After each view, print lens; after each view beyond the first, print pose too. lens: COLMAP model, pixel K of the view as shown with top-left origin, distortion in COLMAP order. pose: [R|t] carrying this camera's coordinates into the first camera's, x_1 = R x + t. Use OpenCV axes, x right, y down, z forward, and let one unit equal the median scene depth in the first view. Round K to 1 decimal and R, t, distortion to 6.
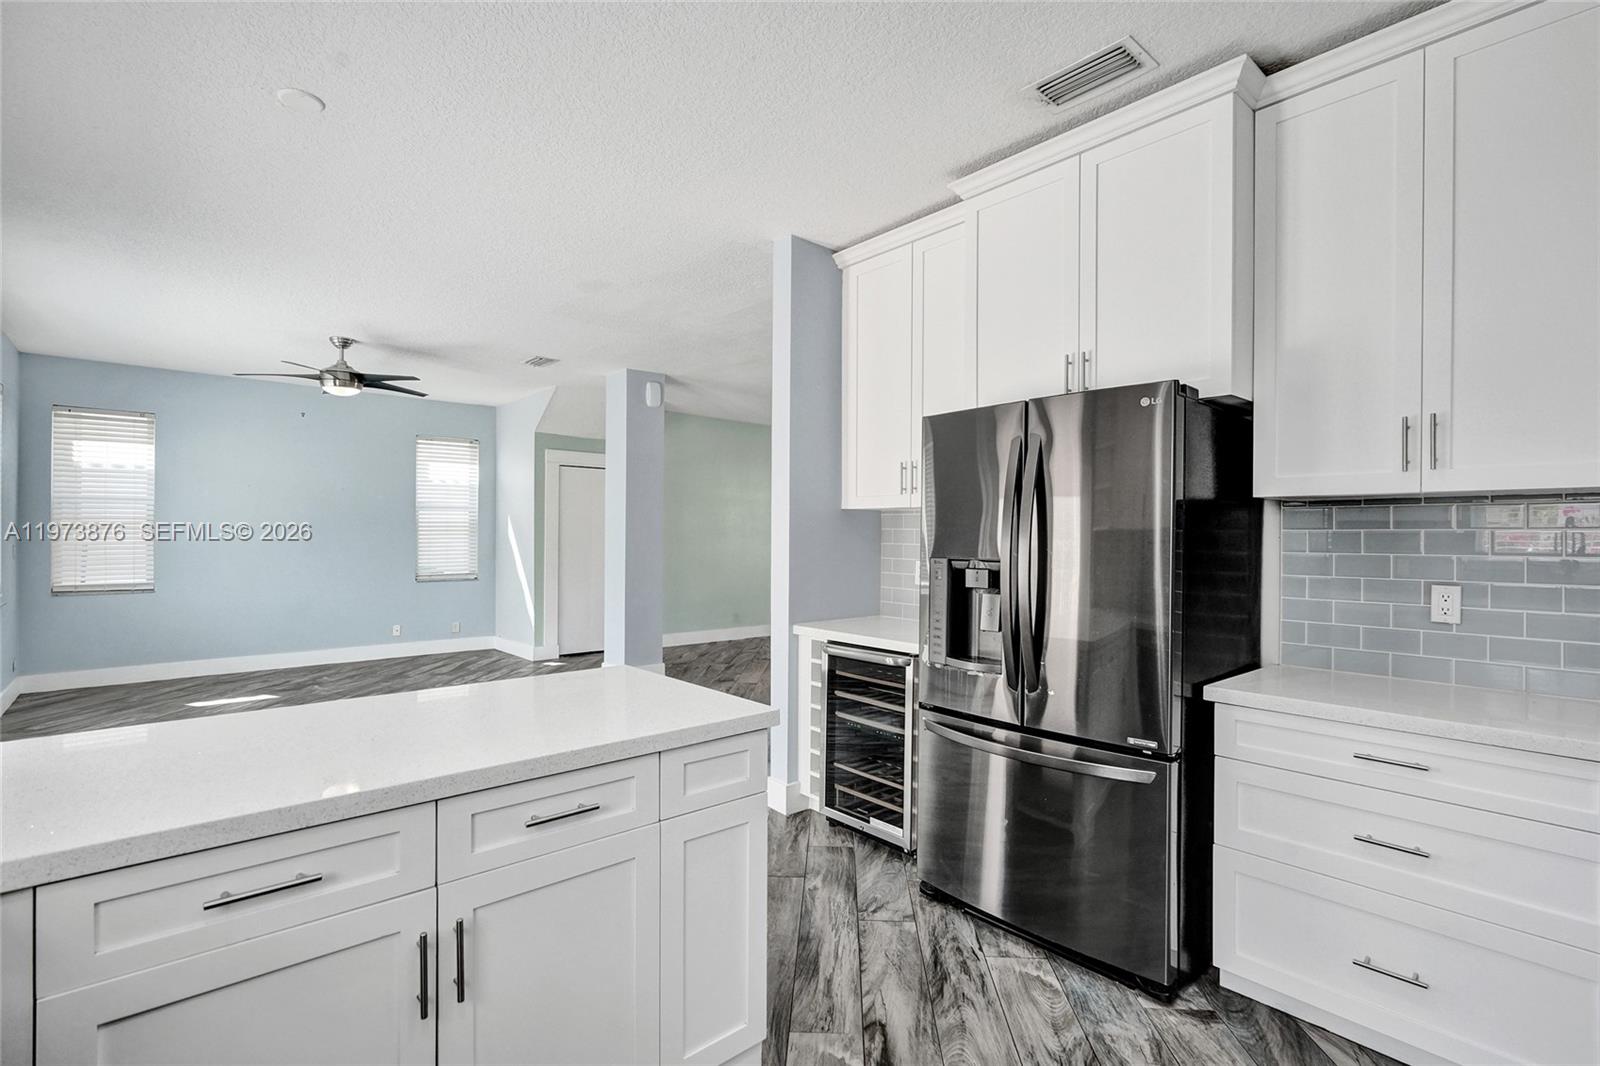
lens RADIAL K [[755.6, 0, 811.2], [0, 755.6, 542.4], [0, 0, 1]] dist [-0.000976, 0.000388]
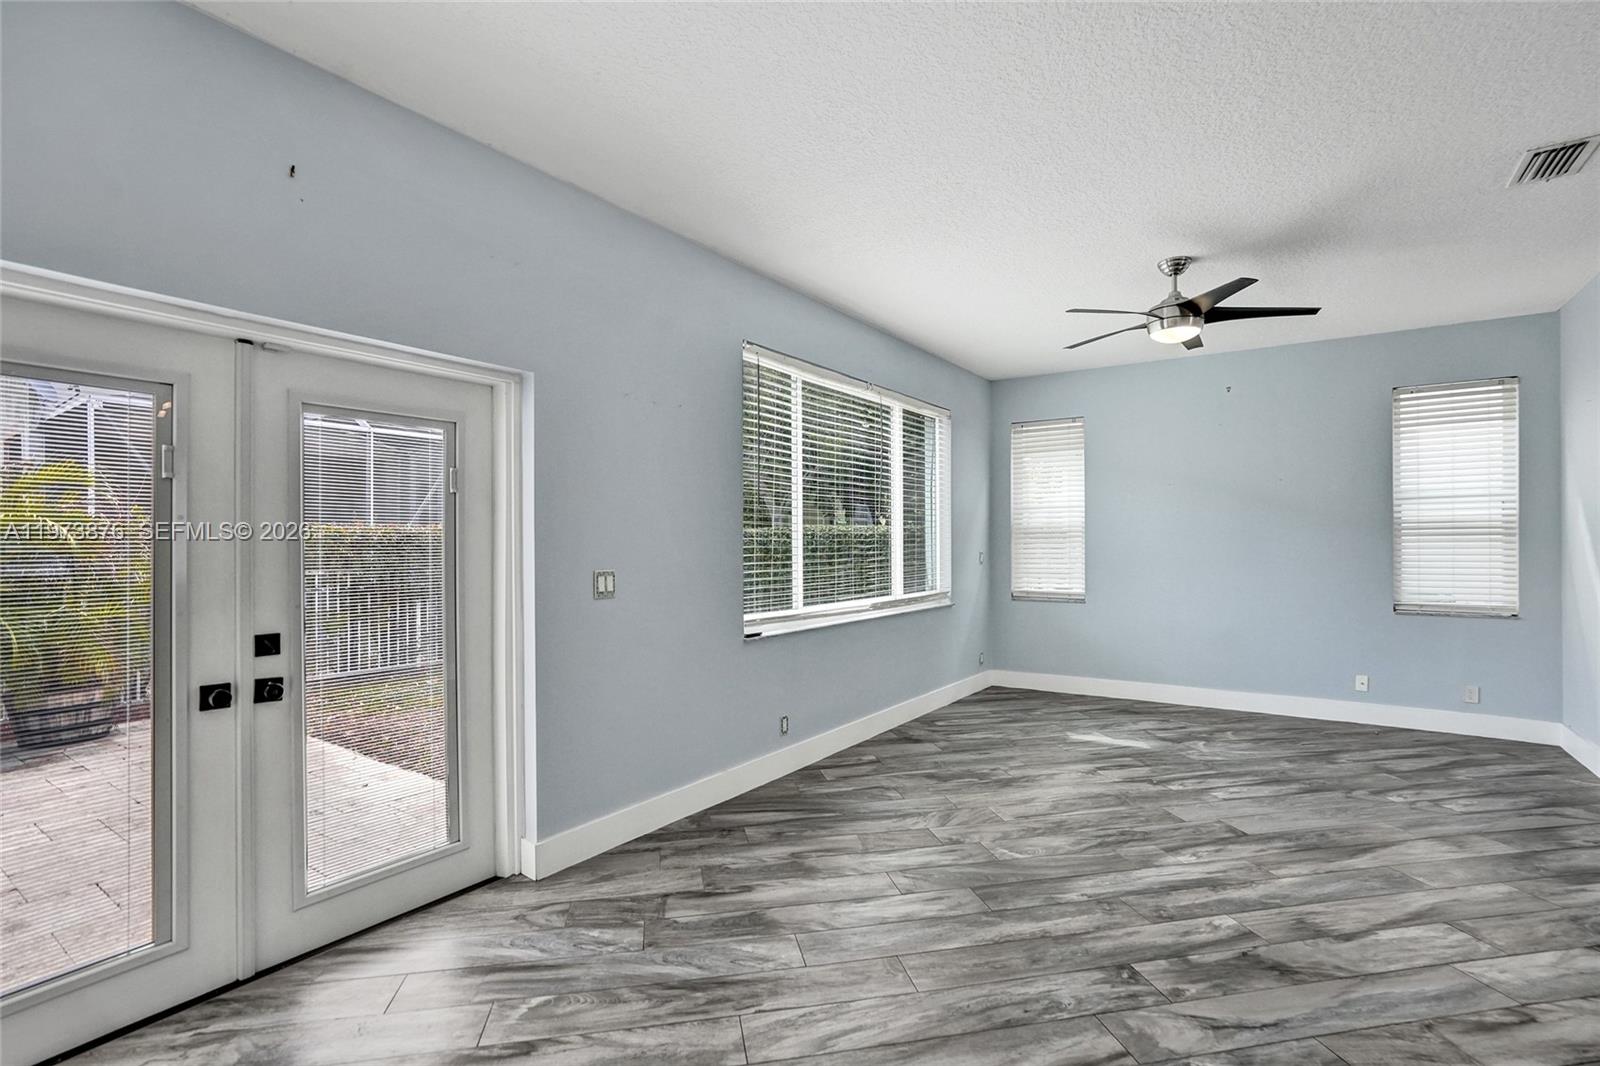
lens RADIAL K [[755.6, 0, 811.2], [0, 755.6, 542.4], [0, 0, 1]] dist [-0.000976, 0.000388]
pose [[0.259425, -0.006292, -0.965743, -0.036552], [-0.004203, 0.999962, -0.007644, -0.002514], [0.965754, 0.006042, 0.259389, 0.501130]]
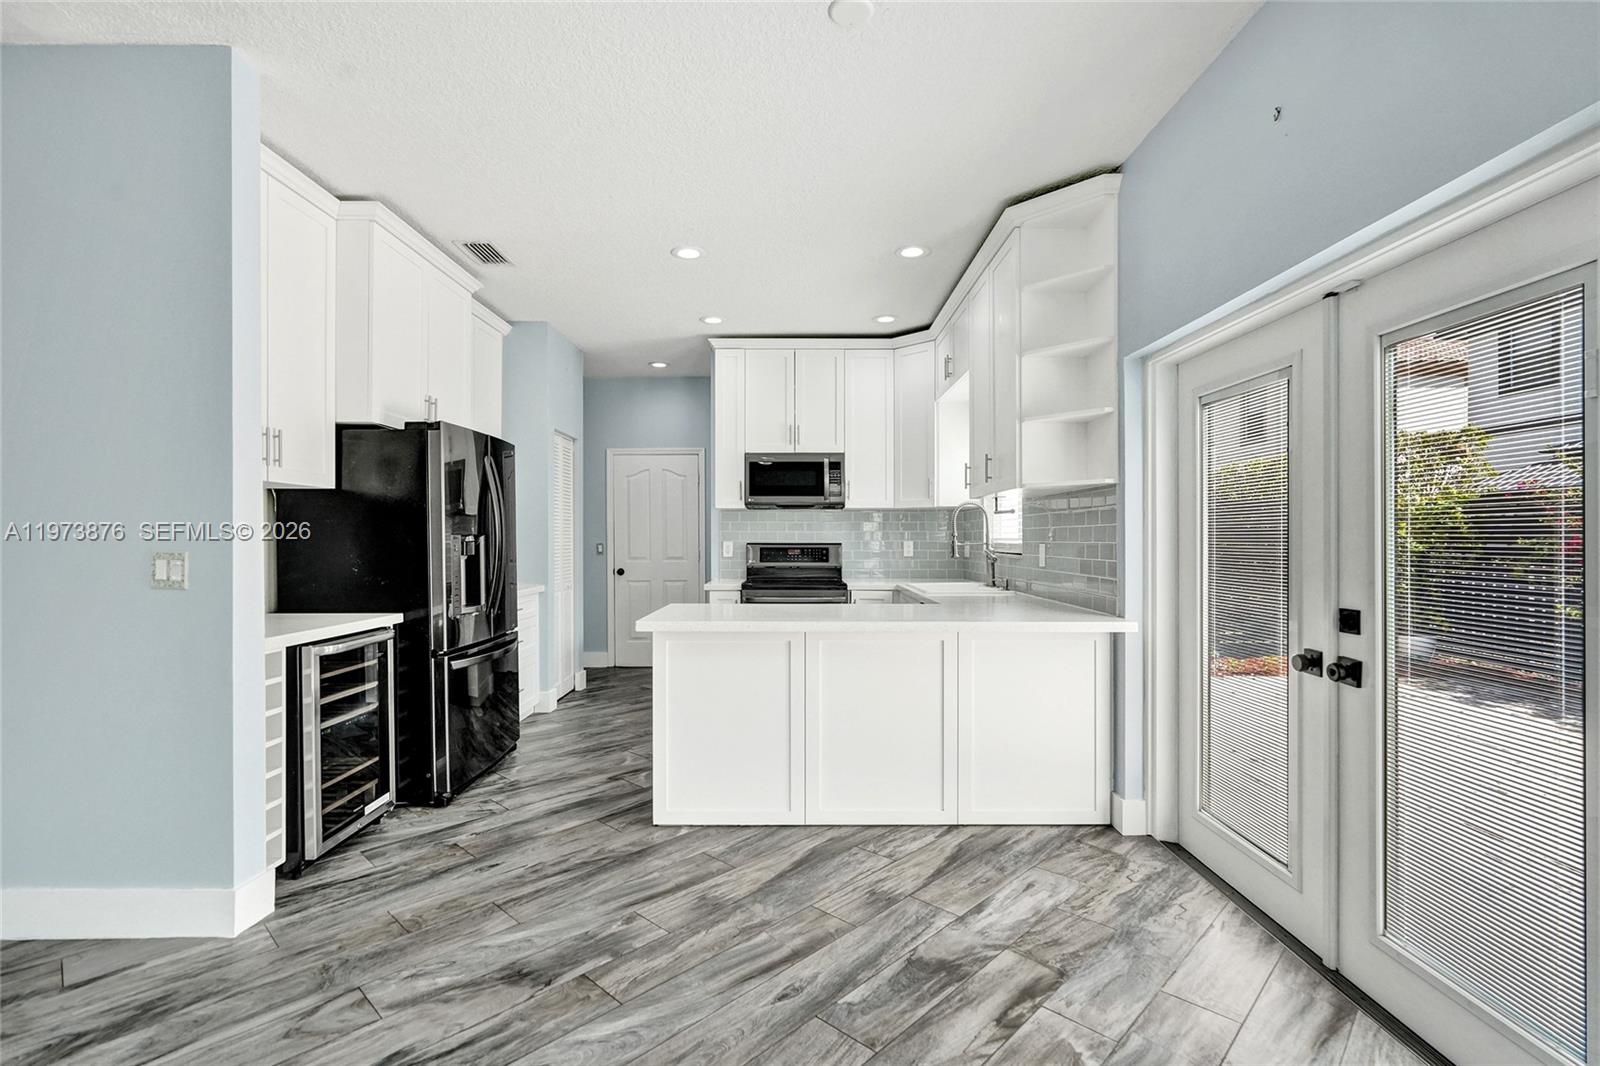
lens RADIAL K [[729.4, 0, 800.0], [0, 729.4, 533.0], [0, 0, 1]] dist [0.000209, 0.000125]
pose [[-0.753227, -0.005079, 0.657741, -0.547202], [0.002096, 0.999947, 0.010122, 0.003967], [-0.657758, 0.009003, -0.753176, 0.770976]]
